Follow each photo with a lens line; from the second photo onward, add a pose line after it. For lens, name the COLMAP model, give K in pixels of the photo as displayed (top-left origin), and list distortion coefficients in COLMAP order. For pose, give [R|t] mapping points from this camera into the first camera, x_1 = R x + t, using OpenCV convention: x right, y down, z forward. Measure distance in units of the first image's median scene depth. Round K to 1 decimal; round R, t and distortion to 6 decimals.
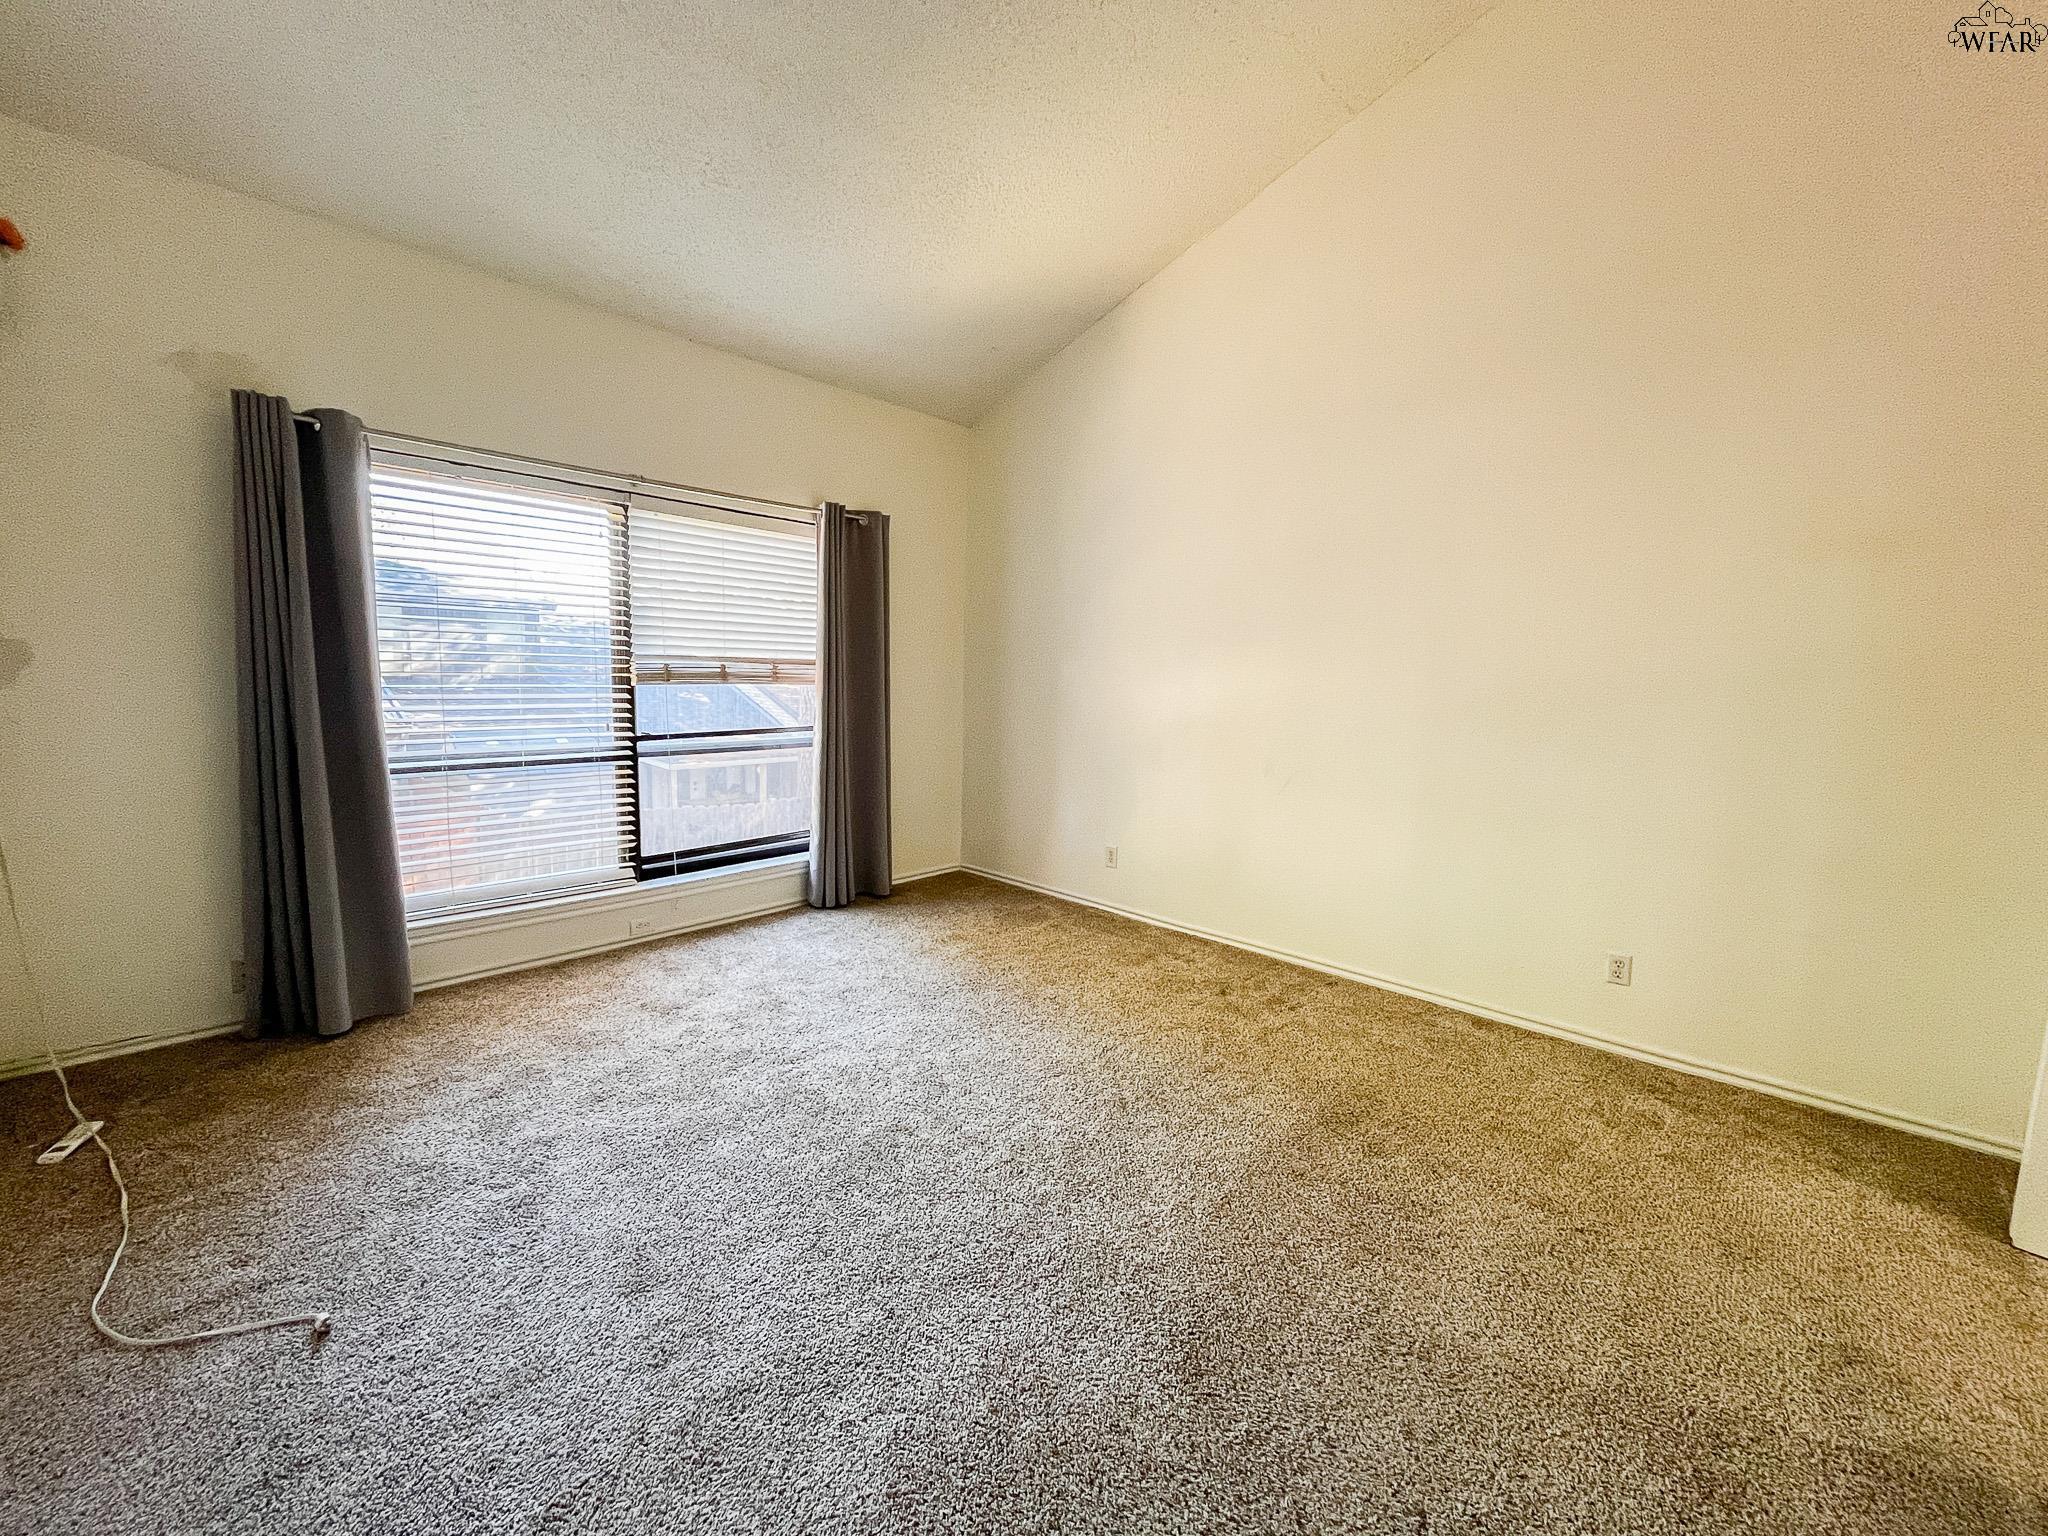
lens RADIAL K [[835.9, 0, 1043.8], [0, 835.9, 765.5], [0, 0, 1]] dist [-0.007833, 0.000467]
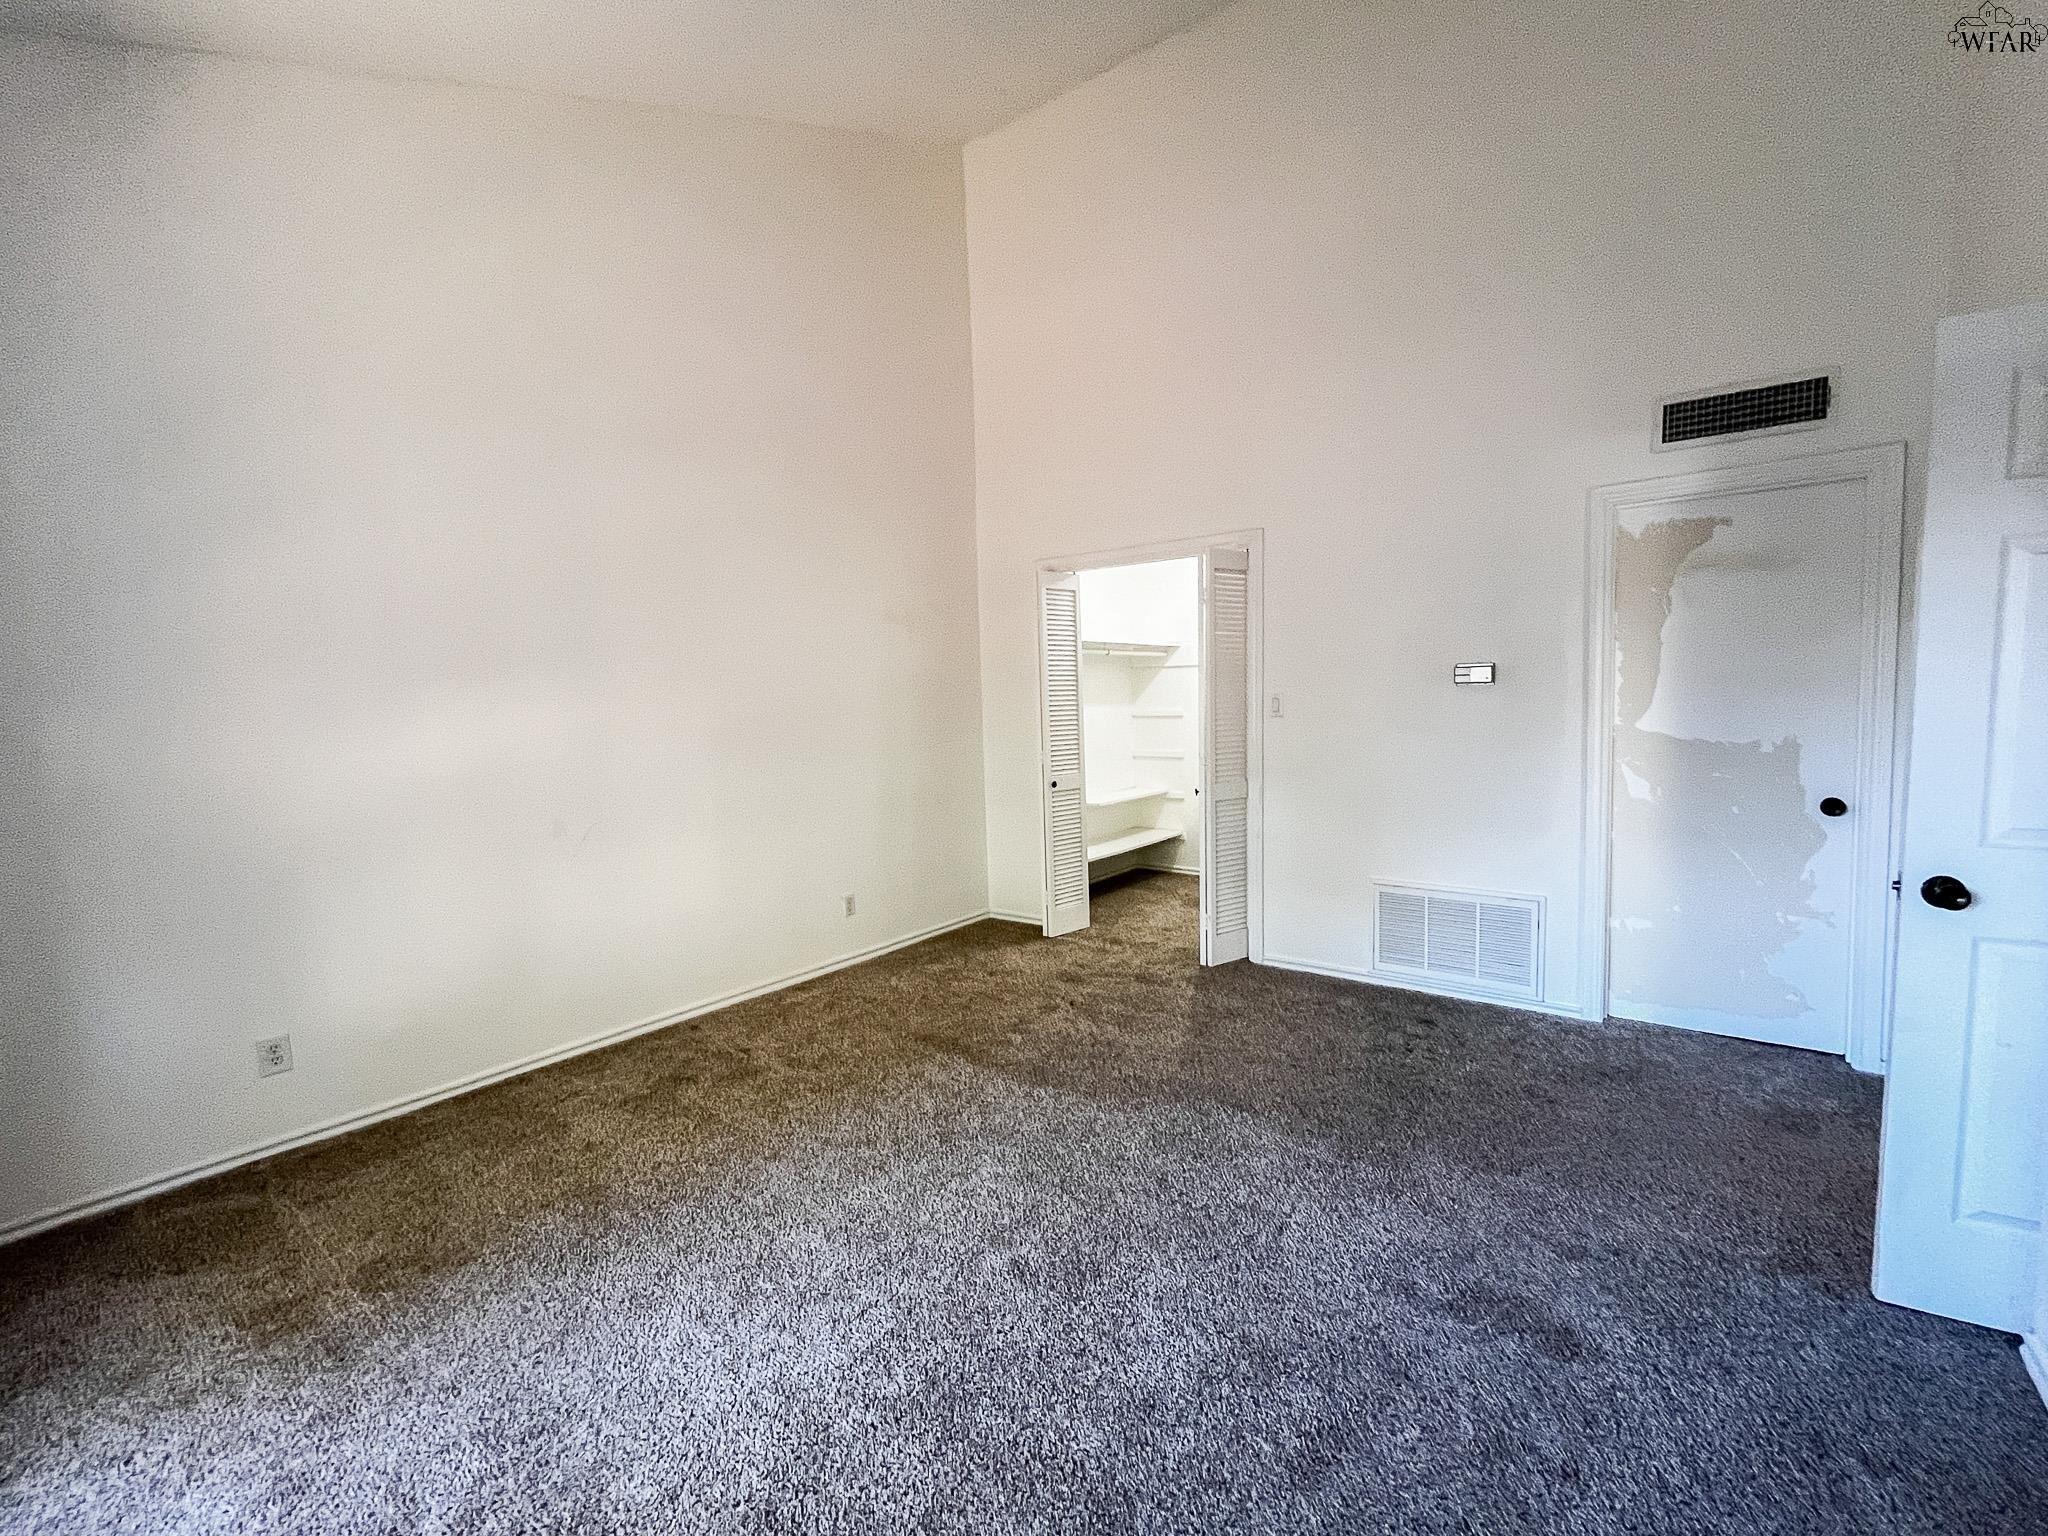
lens RADIAL K [[835.9, 0, 1037.6], [0, 835.9, 761.0], [0, 0, 1]] dist [-0.007833, 0.000467]
pose [[-0.066227, -0.101406, 0.992638, -0.643457], [0.144705, 0.983329, 0.110109, -0.095145], [-0.987256, 0.150932, -0.050449, 0.652807]]
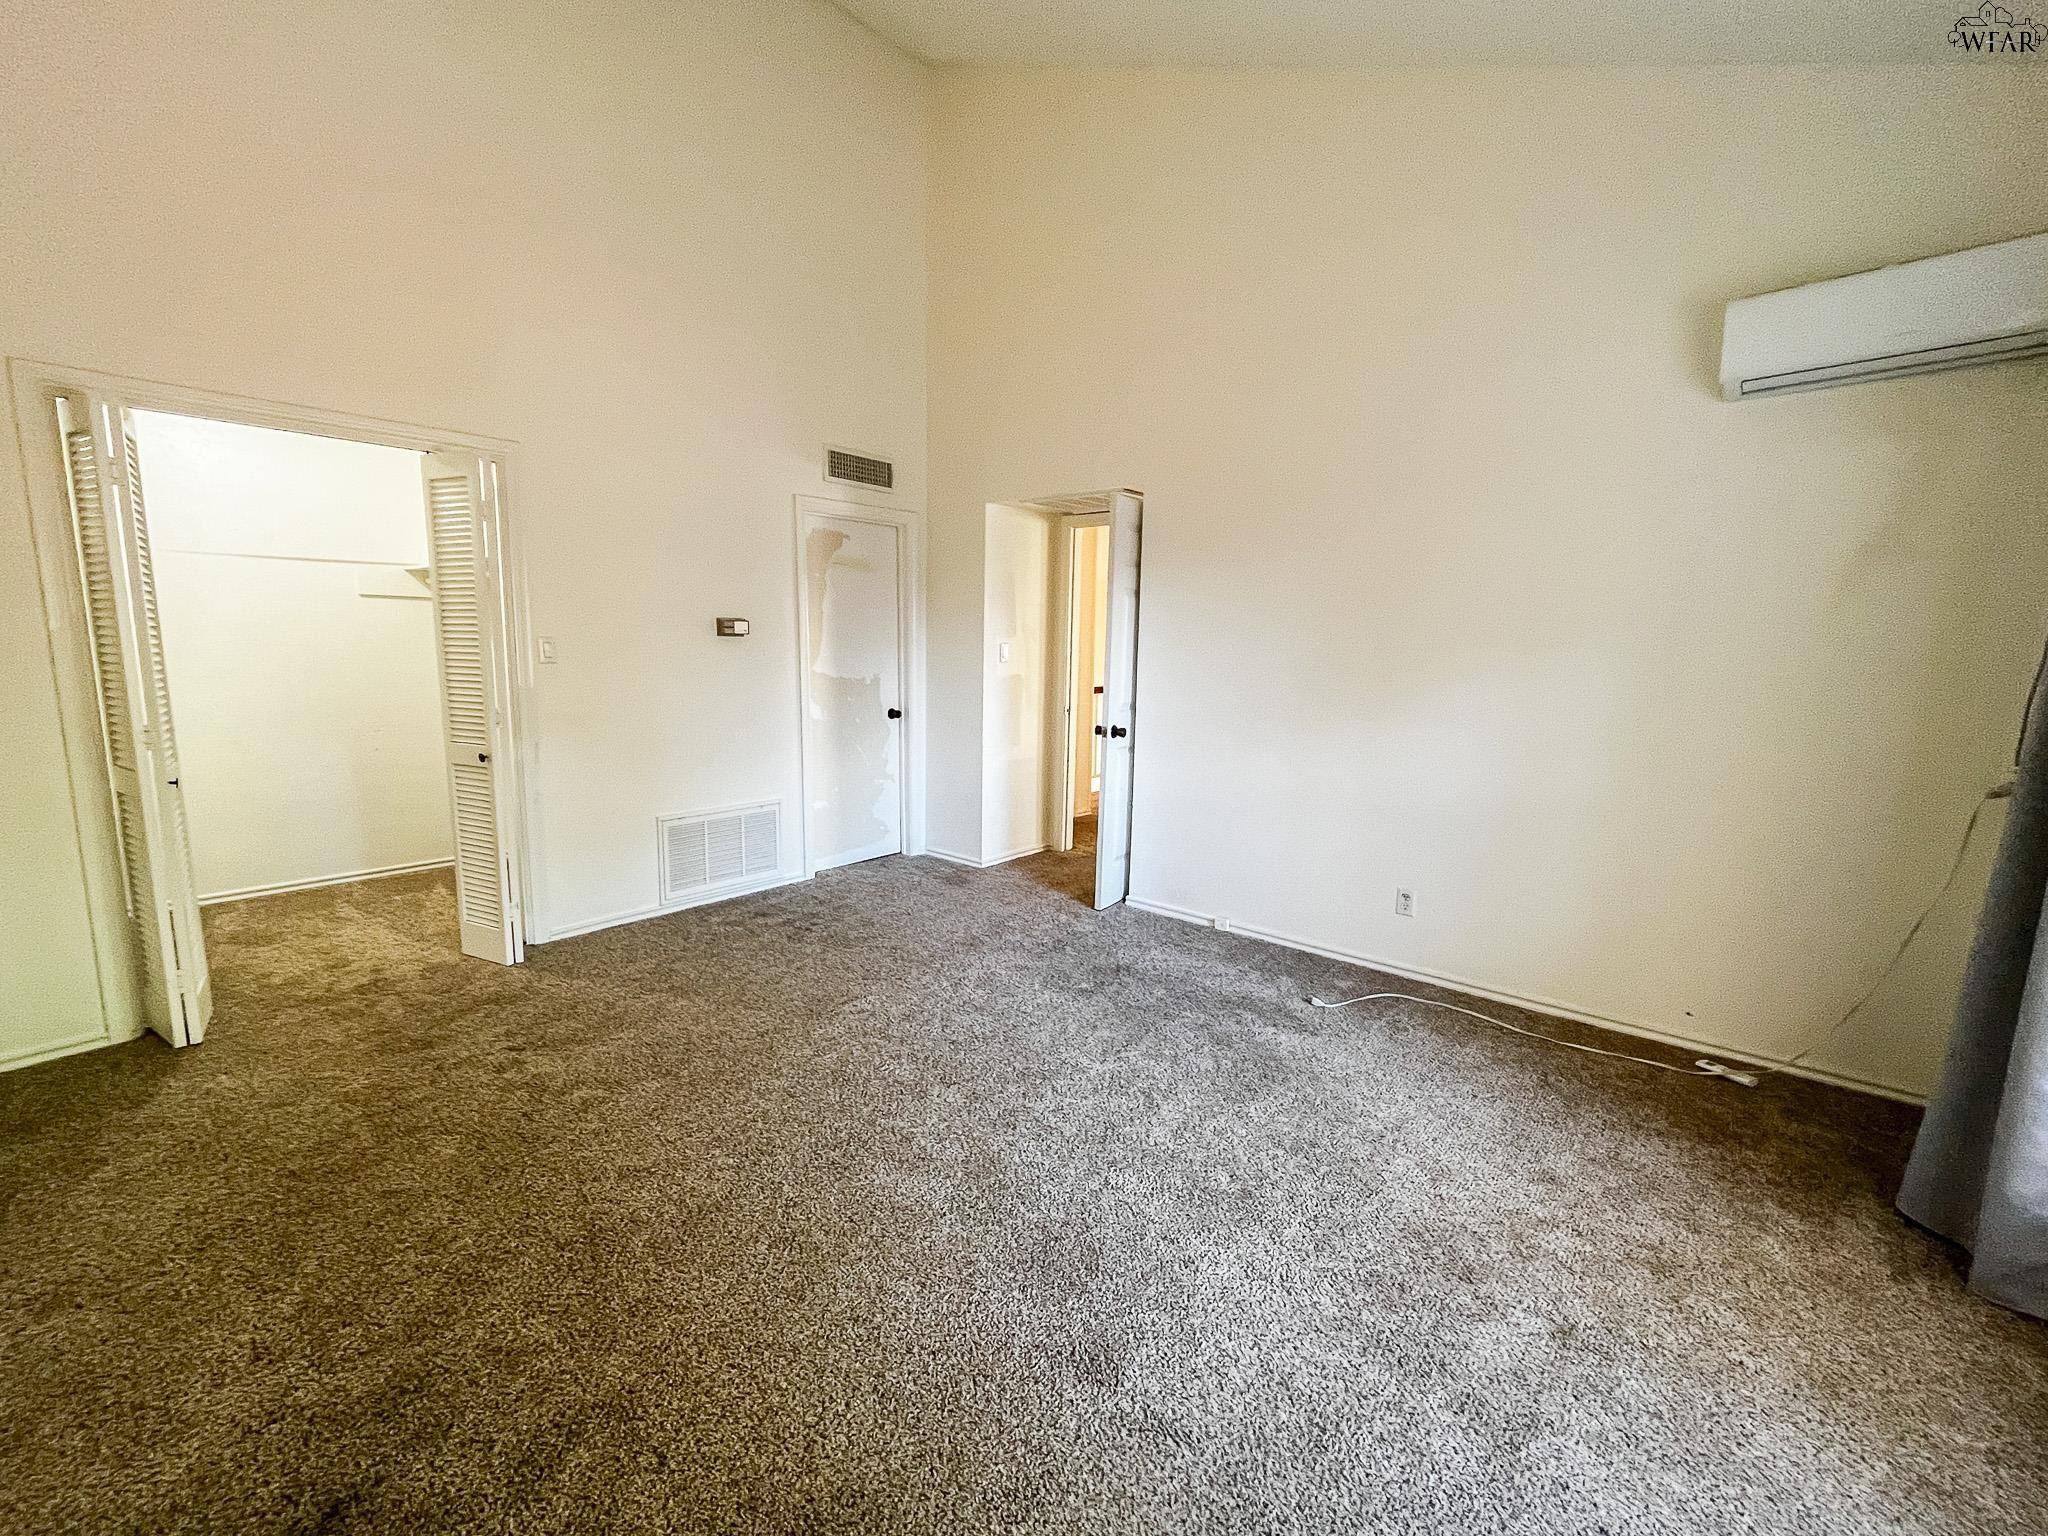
lens RADIAL K [[835.9, 0, 1009.4], [0, 835.9, 750.8], [0, 0, 1]] dist [-0.007833, 0.000467]
pose [[-0.998669, -0.049240, 0.015326, -0.079825], [-0.043743, 0.966224, 0.253965, -0.164828], [-0.027314, 0.252956, -0.967092, 1.292046]]
